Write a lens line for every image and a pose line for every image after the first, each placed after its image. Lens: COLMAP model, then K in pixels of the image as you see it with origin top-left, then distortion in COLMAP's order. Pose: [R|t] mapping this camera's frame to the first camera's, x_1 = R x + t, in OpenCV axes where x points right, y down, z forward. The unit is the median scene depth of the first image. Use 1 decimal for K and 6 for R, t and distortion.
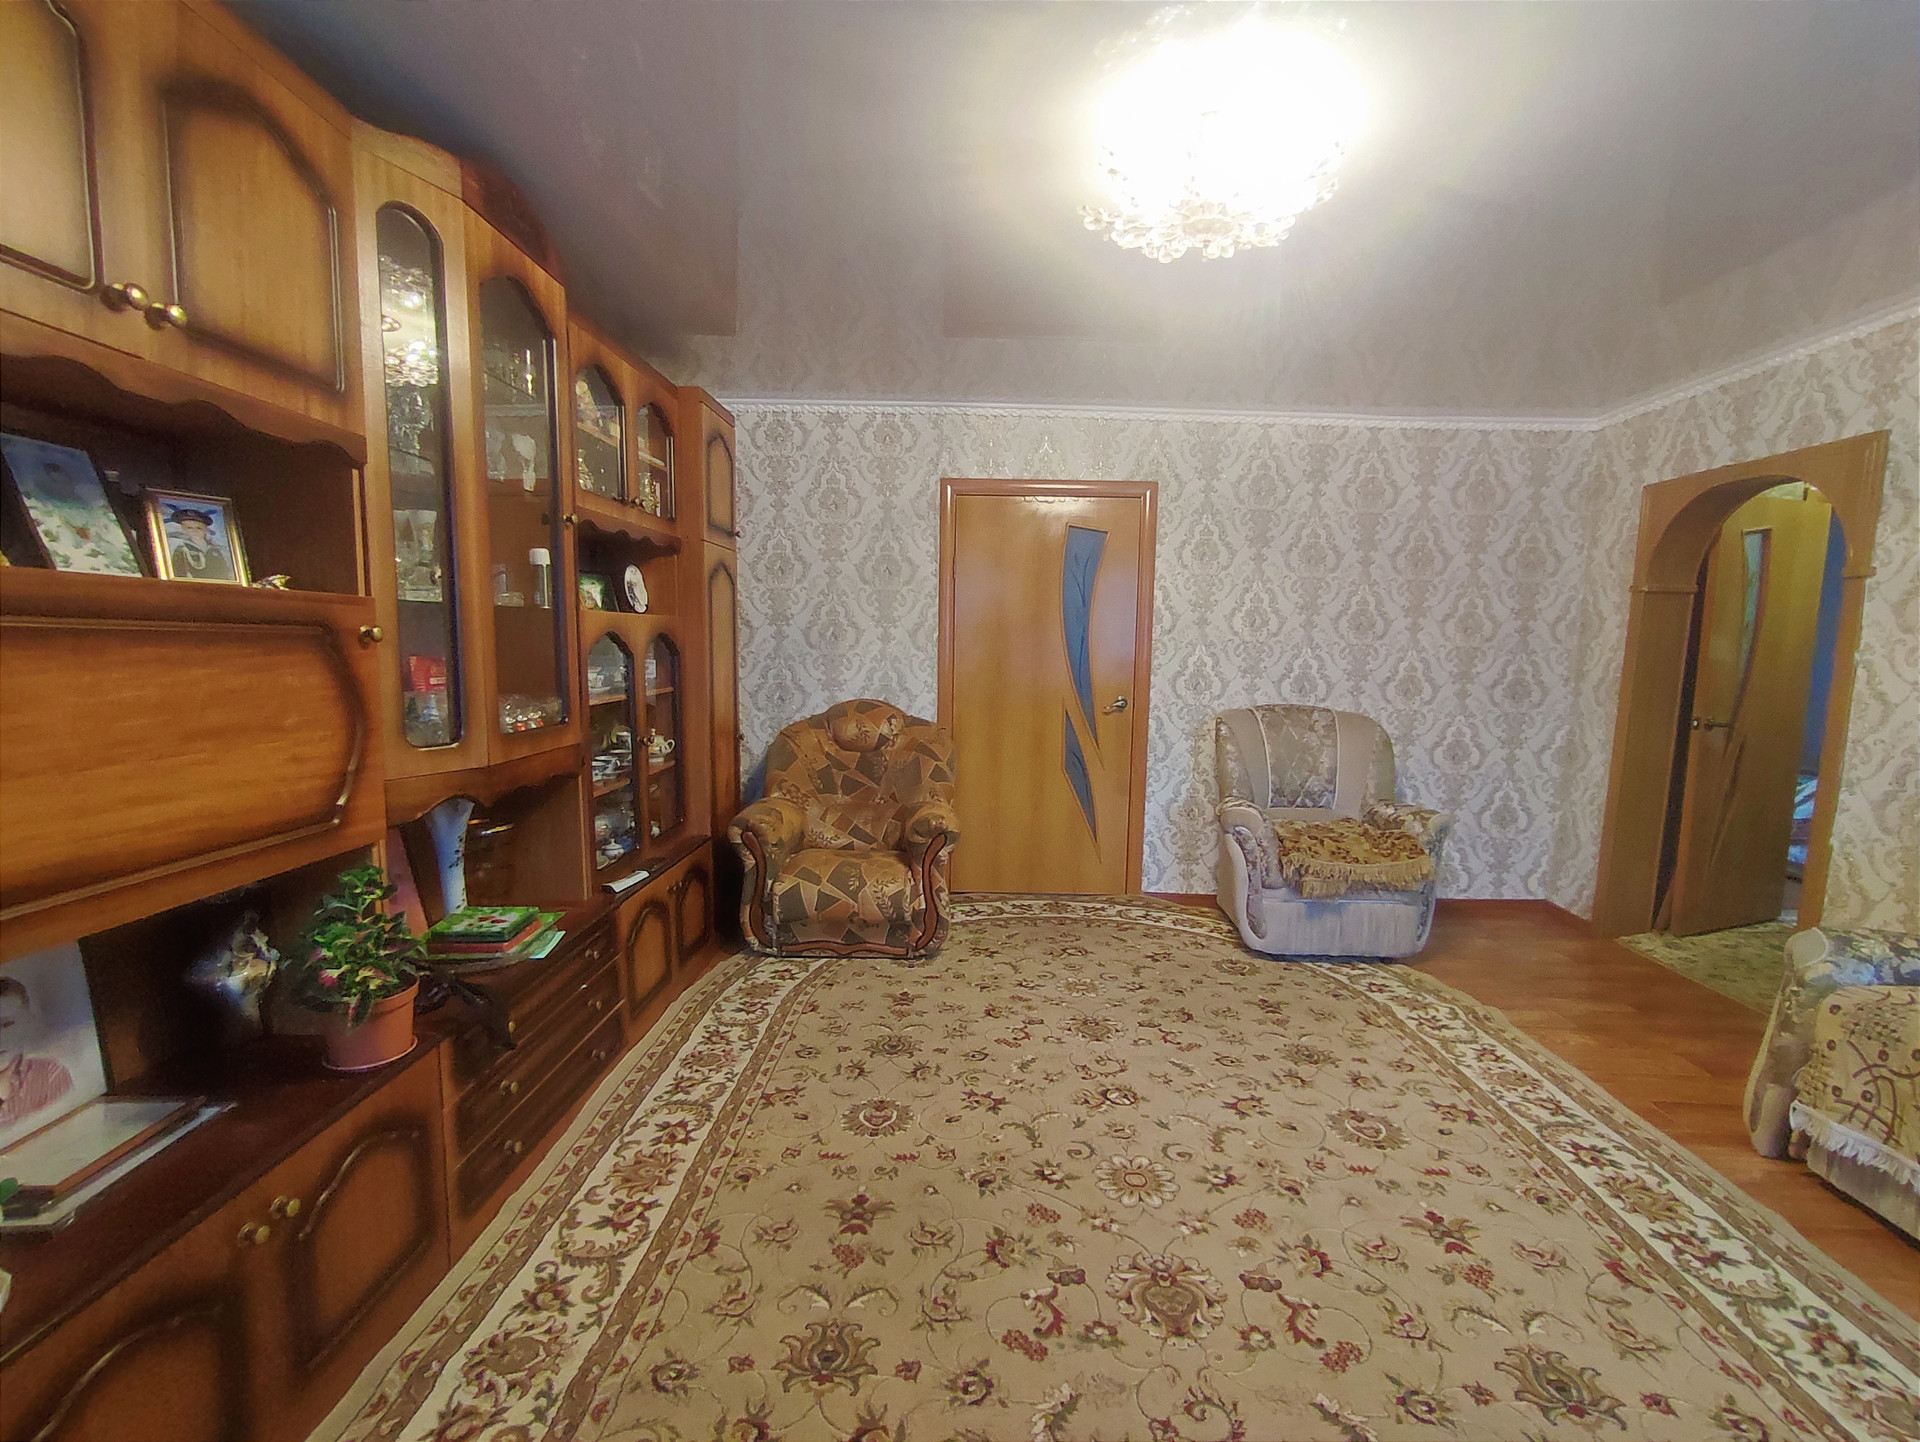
lens RADIAL K [[866.2, 0, 965.5], [0, 866.2, 729.7], [0, 0, 1]] dist [-0.018032, 0.008587]
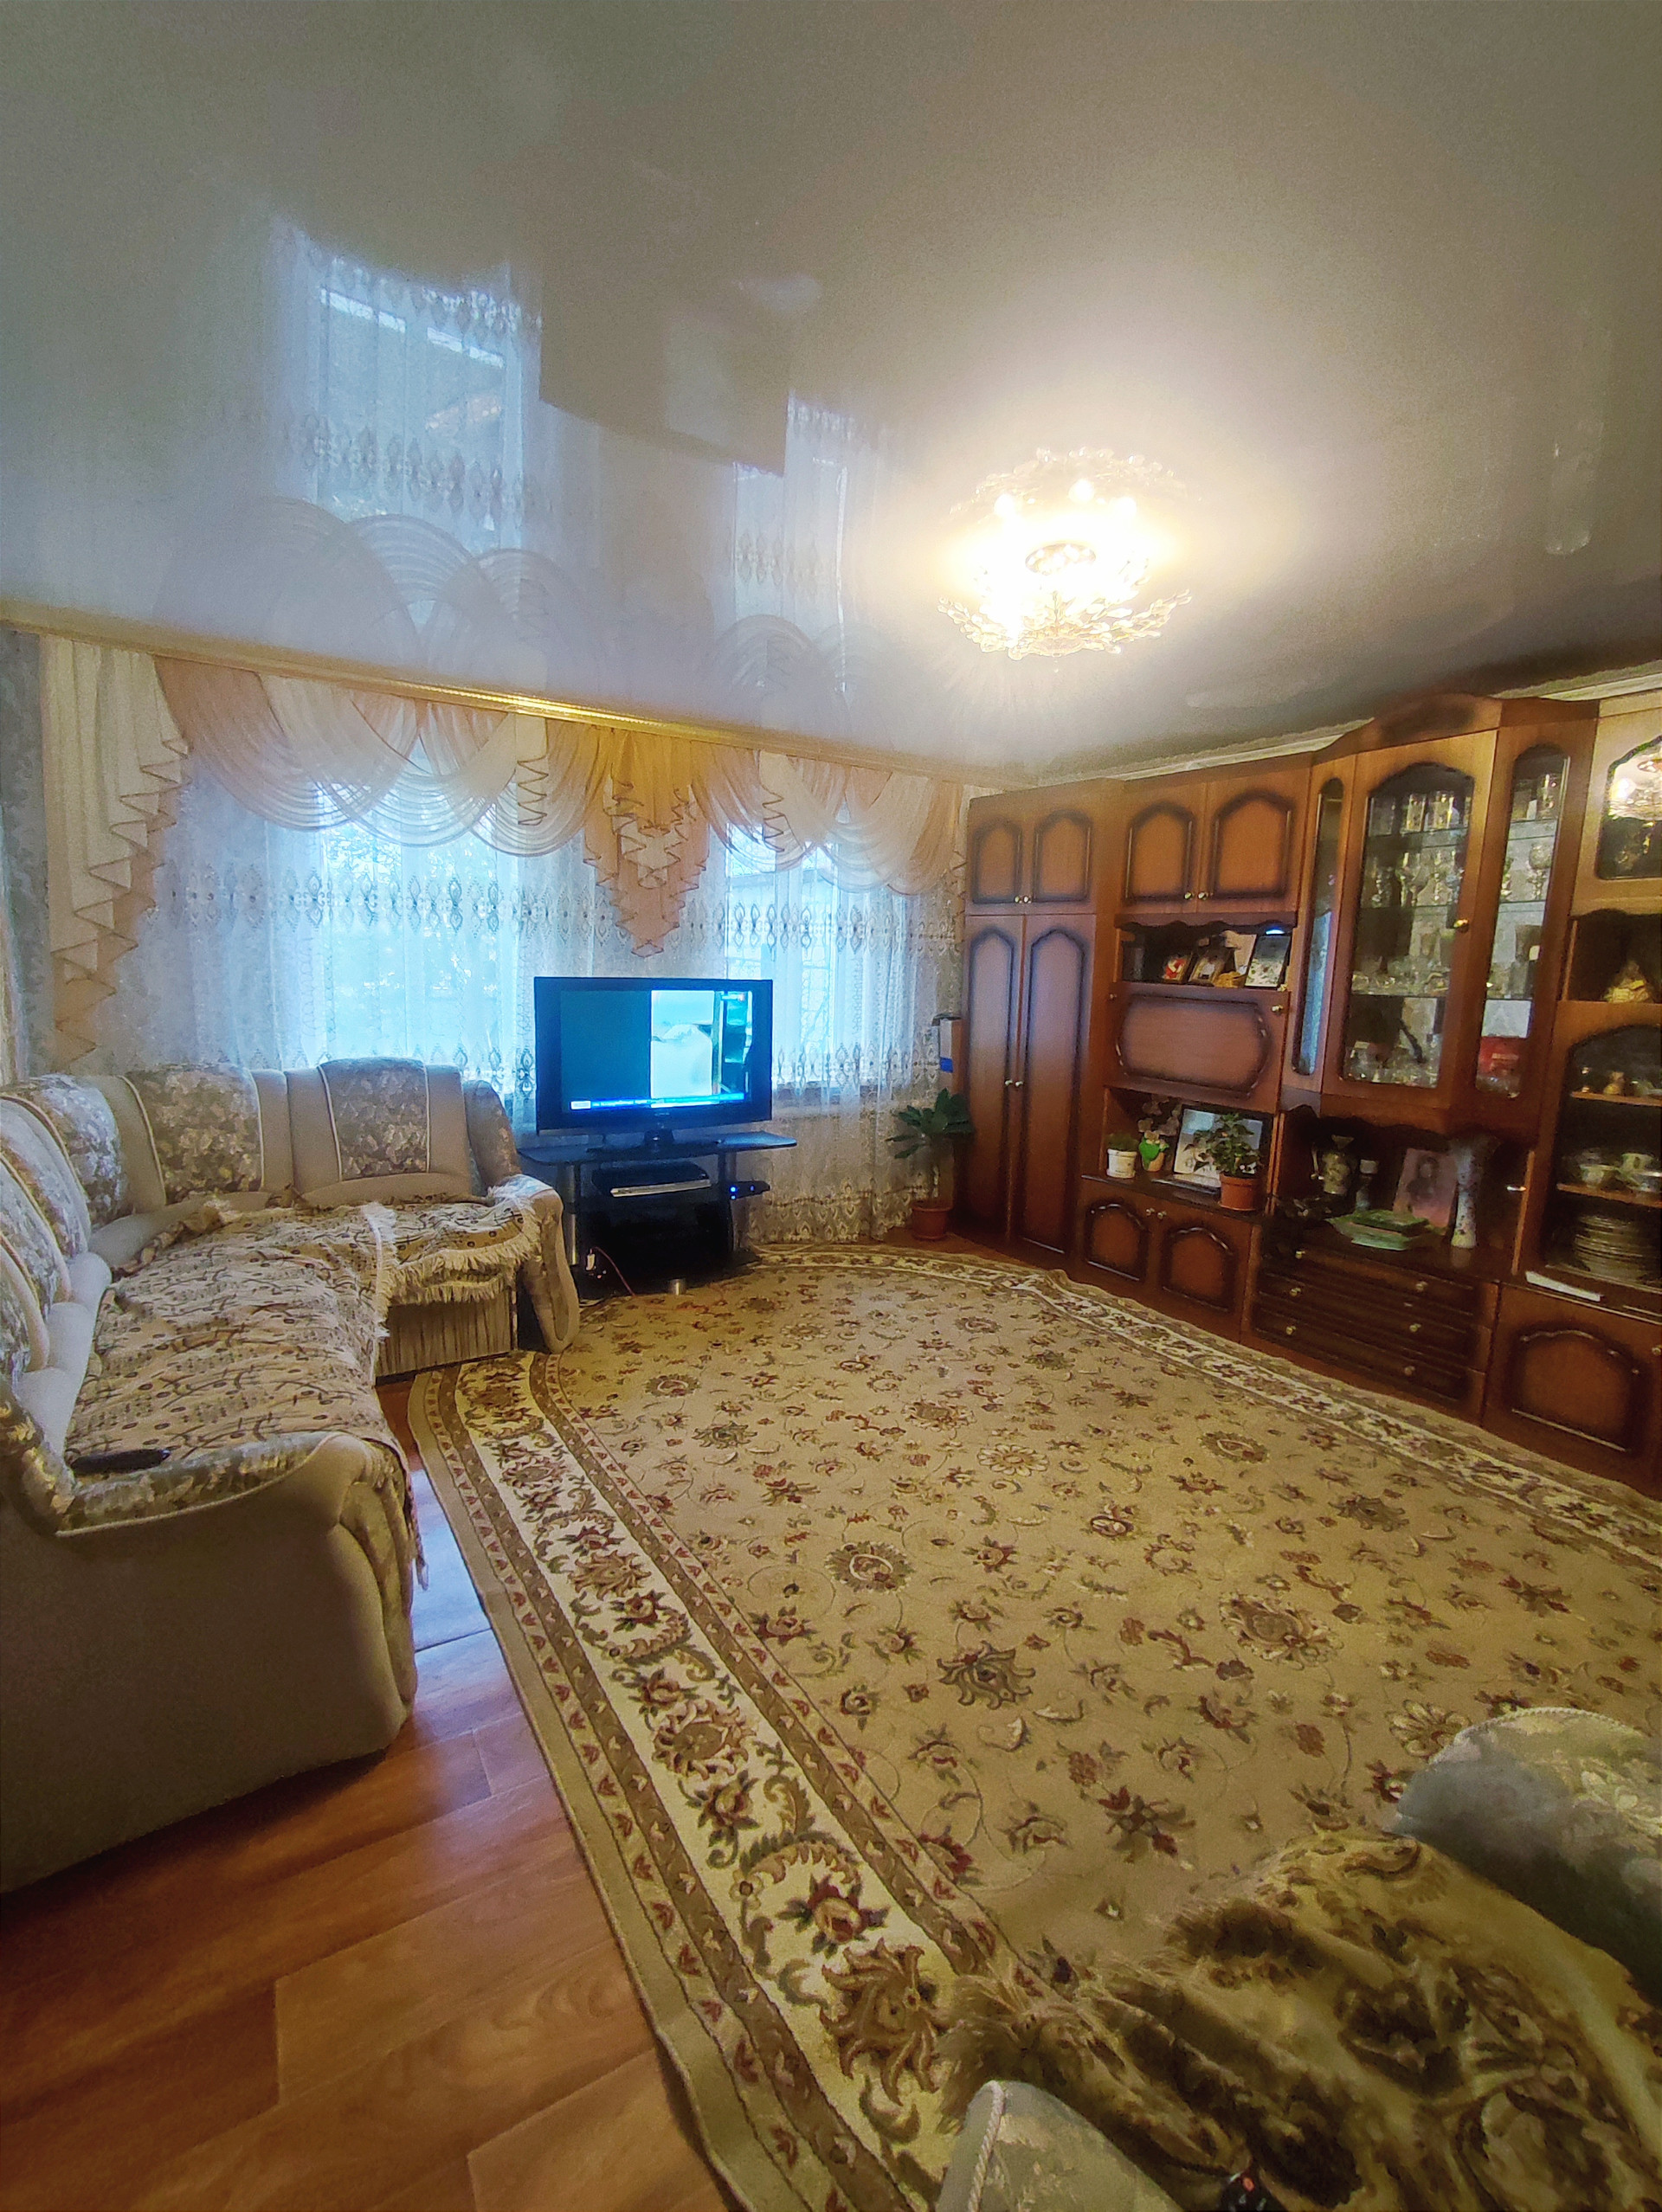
lens RADIAL K [[998.1, 0, 832.7], [0, 998.1, 1113.4], [0, 0, 1]] dist [-0.018032, 0.008587]
pose [[-0.838986, 0.036213, -0.542947, 1.120364], [-0.097953, 0.971434, 0.216153, -0.214416], [0.535264, 0.234533, -0.811472, 1.842311]]
